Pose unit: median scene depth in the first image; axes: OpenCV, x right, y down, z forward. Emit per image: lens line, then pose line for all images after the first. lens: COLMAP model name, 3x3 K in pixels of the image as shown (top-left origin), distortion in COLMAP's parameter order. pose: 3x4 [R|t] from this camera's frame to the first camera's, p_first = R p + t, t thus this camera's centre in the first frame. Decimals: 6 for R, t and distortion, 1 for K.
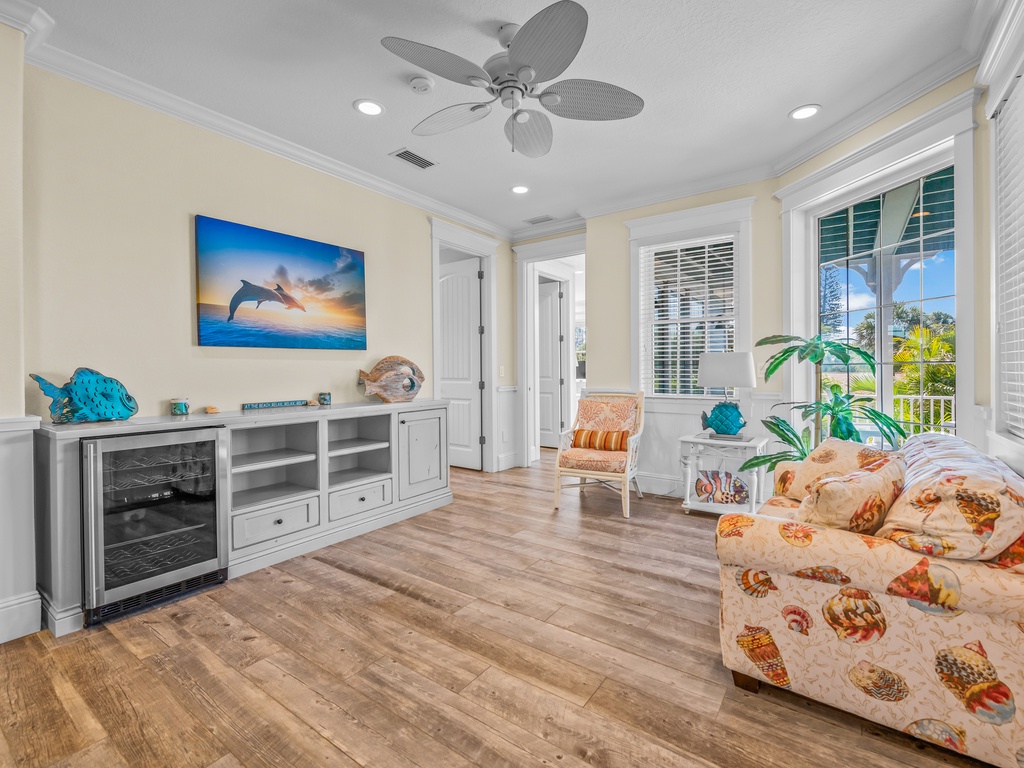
lens RADIAL K [[467.7, 0, 514.0], [0, 467.7, 376.3], [0, 0, 1]] dist [-0.003176, -0.000765]
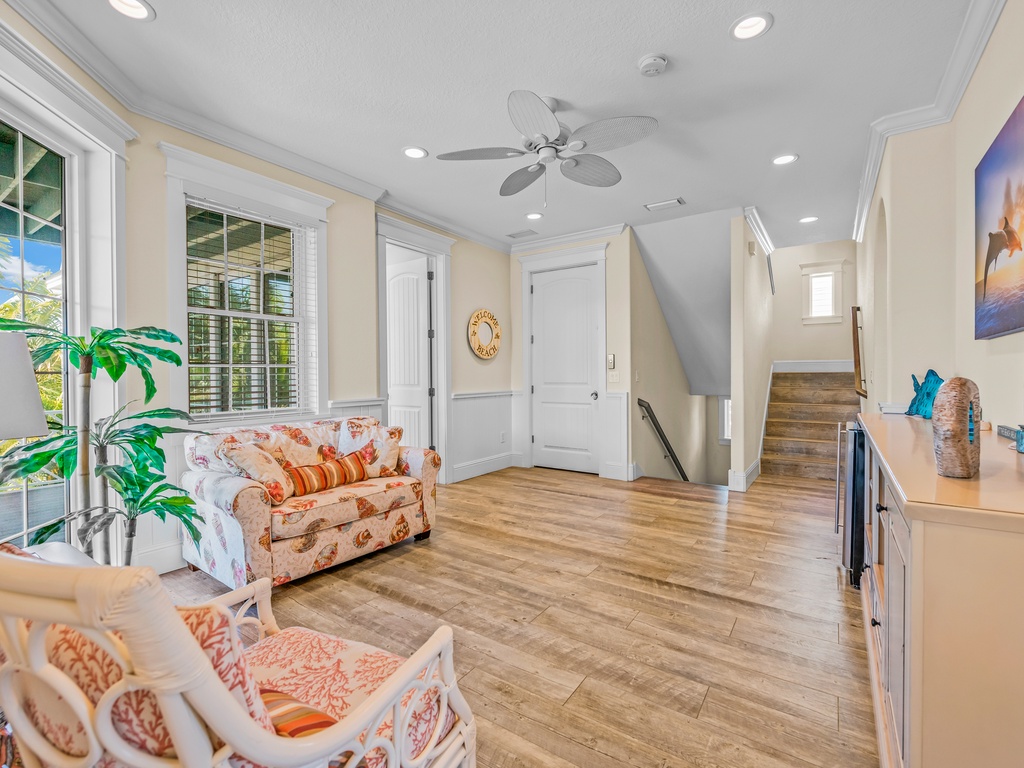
lens RADIAL K [[467.7, 0, 510.6], [0, 467.7, 378.9], [0, 0, 1]] dist [-0.003176, -0.000765]
pose [[-0.999836, 0.011960, -0.013565, 0.112629], [0.011591, 0.999569, 0.026983, -0.030458], [0.013881, 0.026821, -0.999544, 2.123975]]
